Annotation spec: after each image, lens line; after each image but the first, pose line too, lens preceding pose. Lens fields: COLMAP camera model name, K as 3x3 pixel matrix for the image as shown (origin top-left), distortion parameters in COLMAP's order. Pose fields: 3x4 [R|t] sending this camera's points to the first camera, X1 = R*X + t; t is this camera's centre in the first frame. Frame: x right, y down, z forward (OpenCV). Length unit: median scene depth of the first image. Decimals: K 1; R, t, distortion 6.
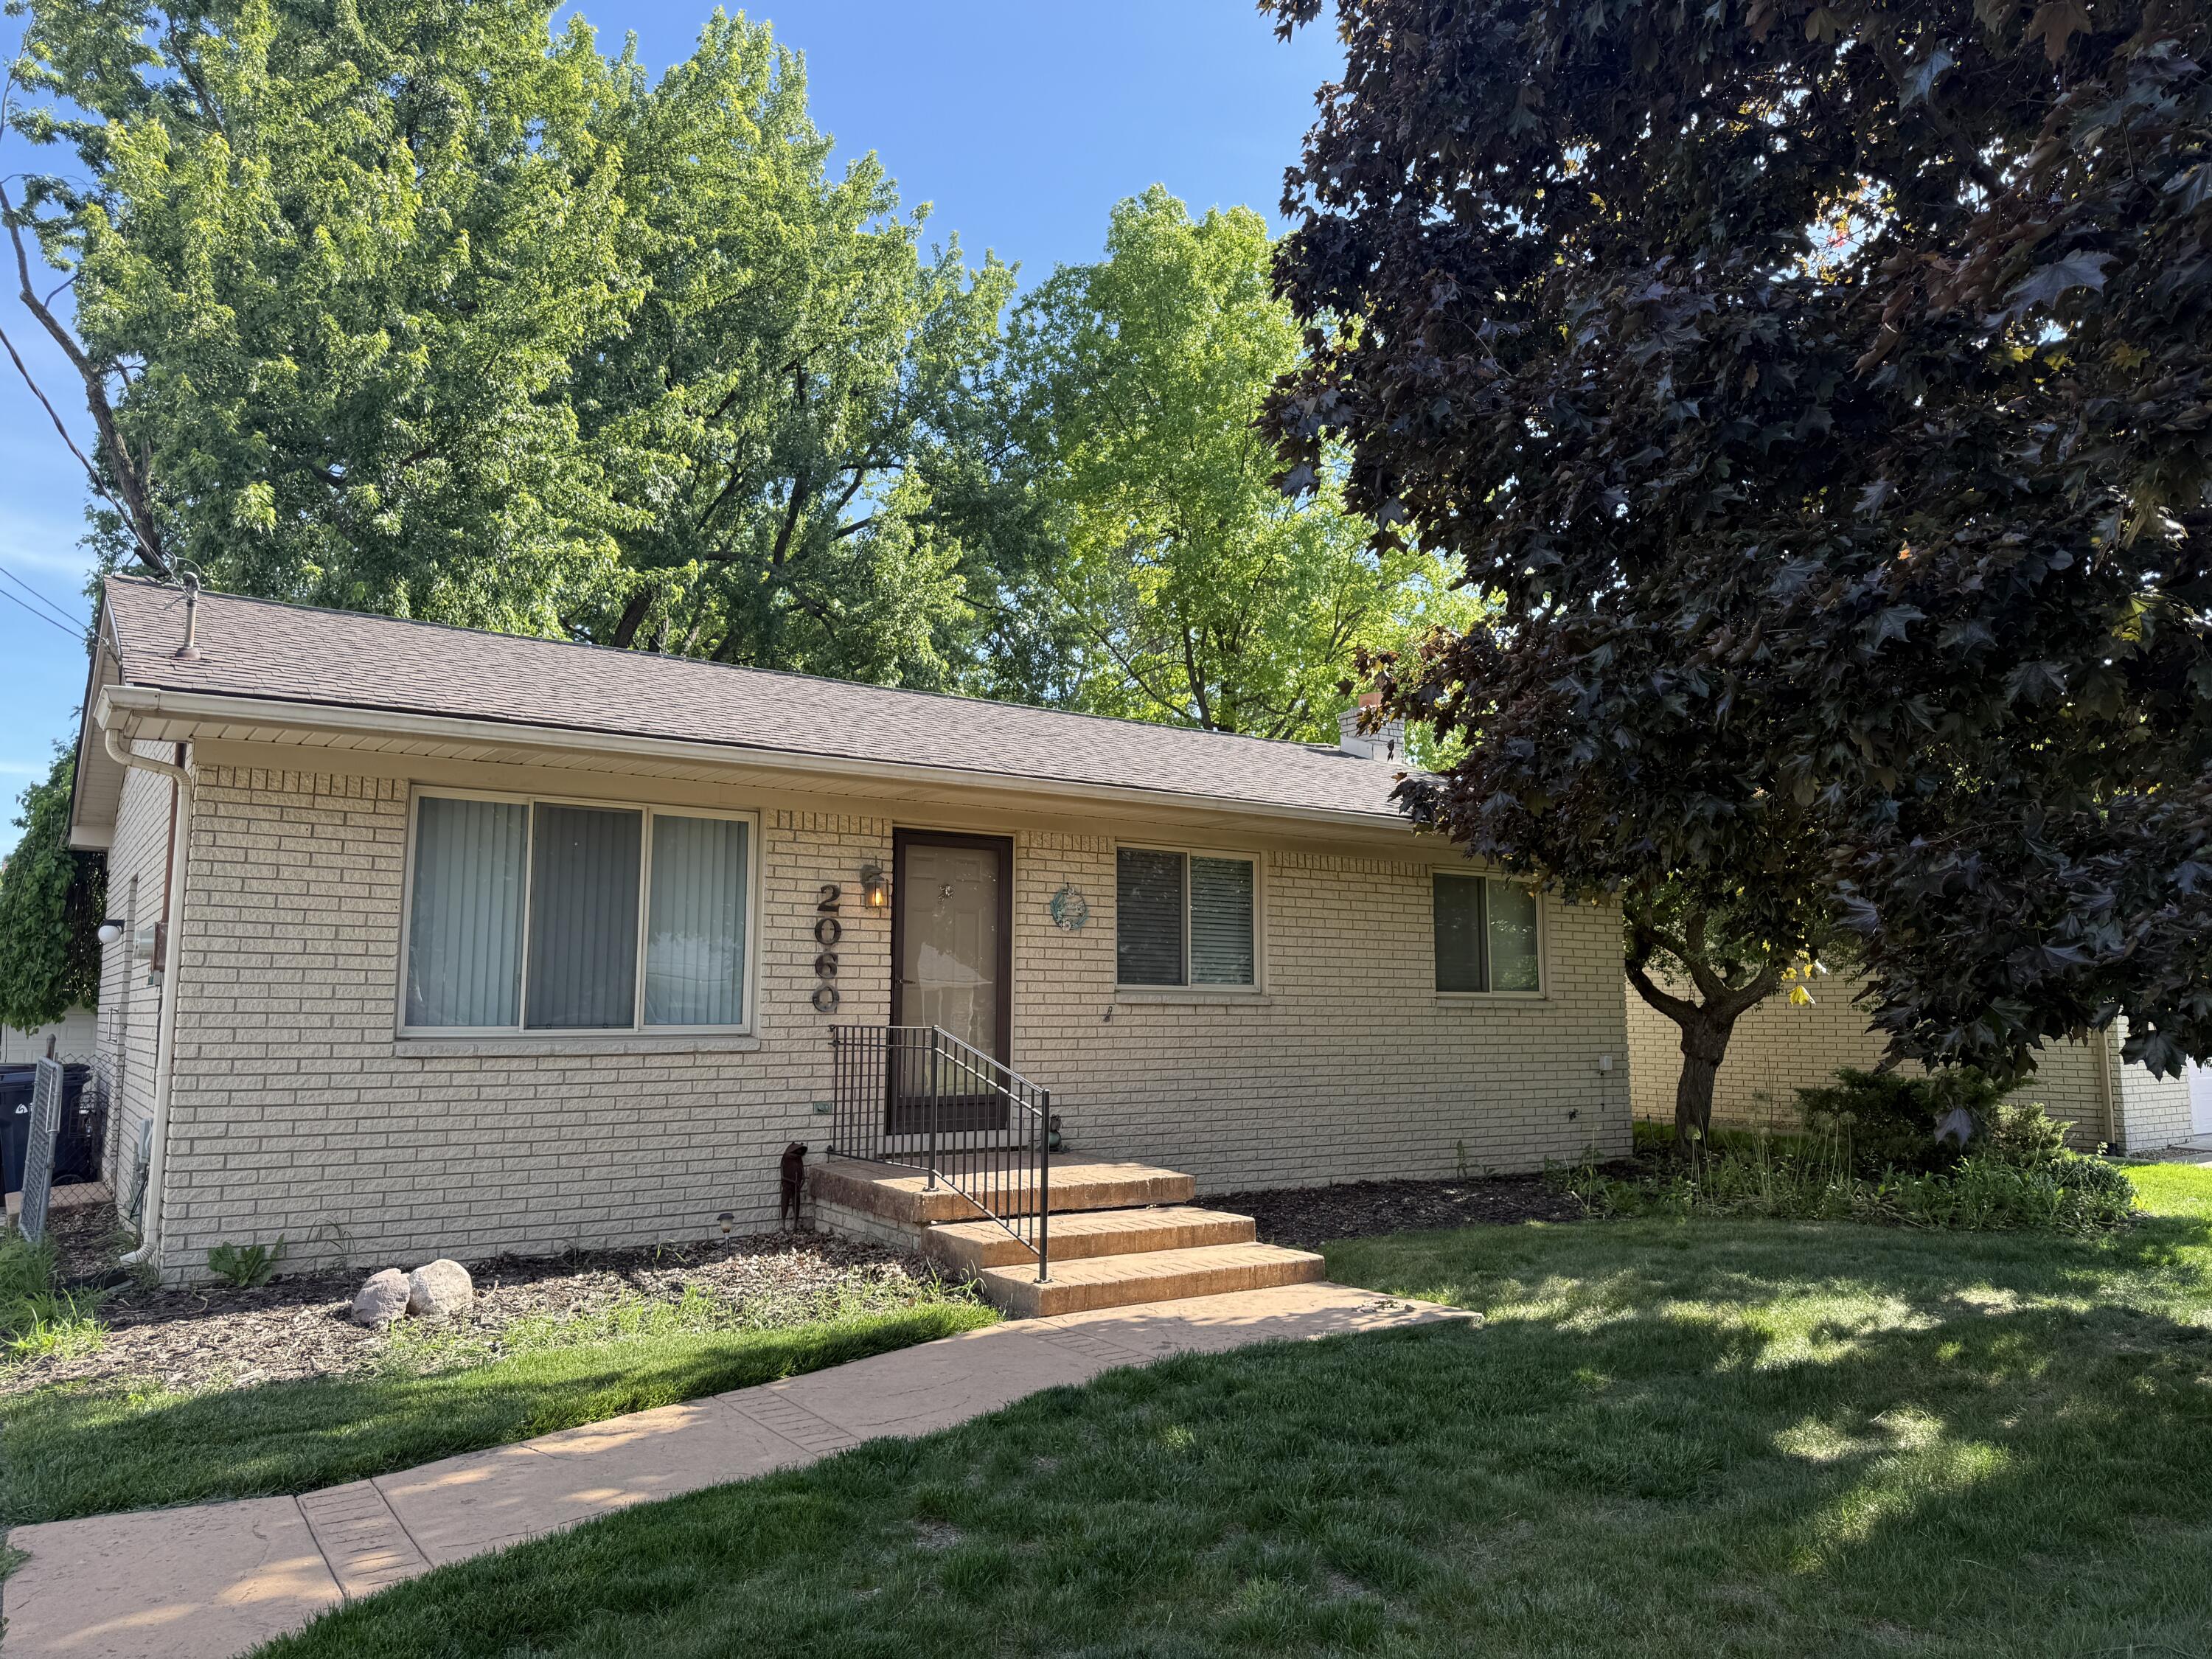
lens RADIAL K [[1664.7, 0, 1106.0], [0, 1664.7, 829.5], [0, 0, 1]] dist [0.002153, -0.032624]
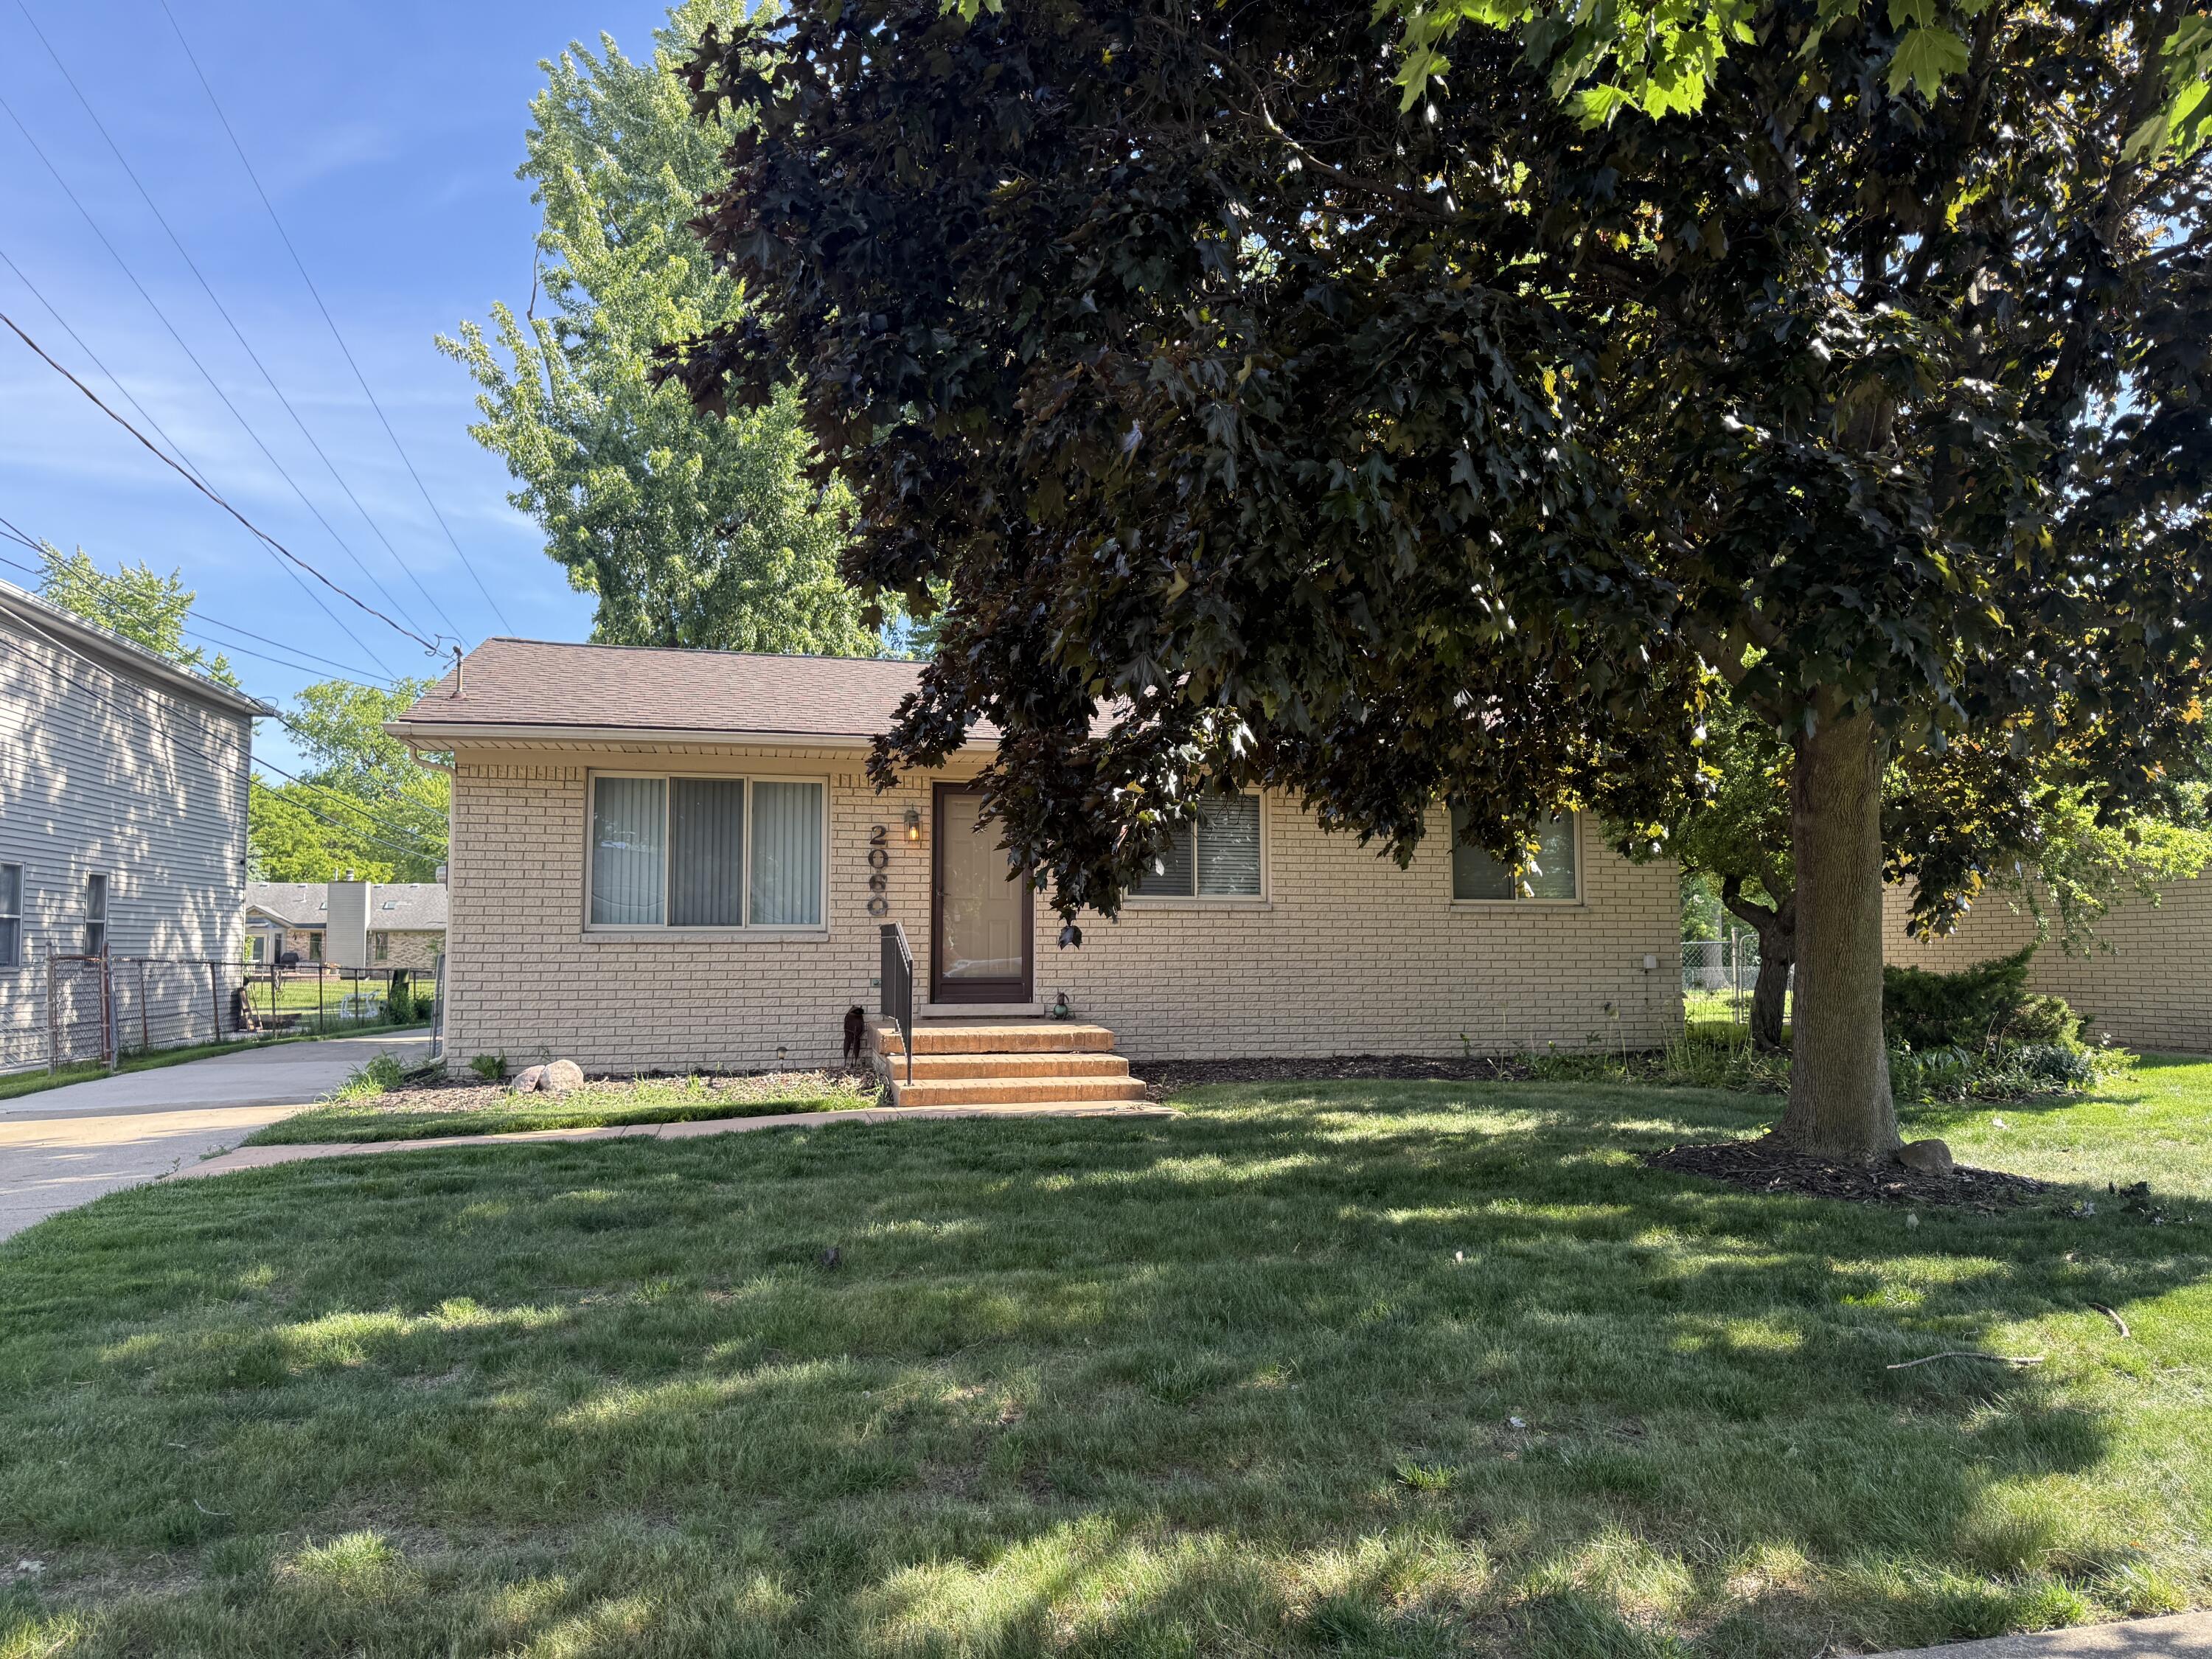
lens RADIAL K [[1664.7, 0, 1106.0], [0, 1664.7, 829.5], [0, 0, 1]] dist [0.002153, -0.032624]
pose [[0.929921, -0.030225, -0.366514, 0.565041], [0.042976, 0.998720, 0.026678, 0.007449], [0.365239, -0.040560, 0.930030, -0.260292]]
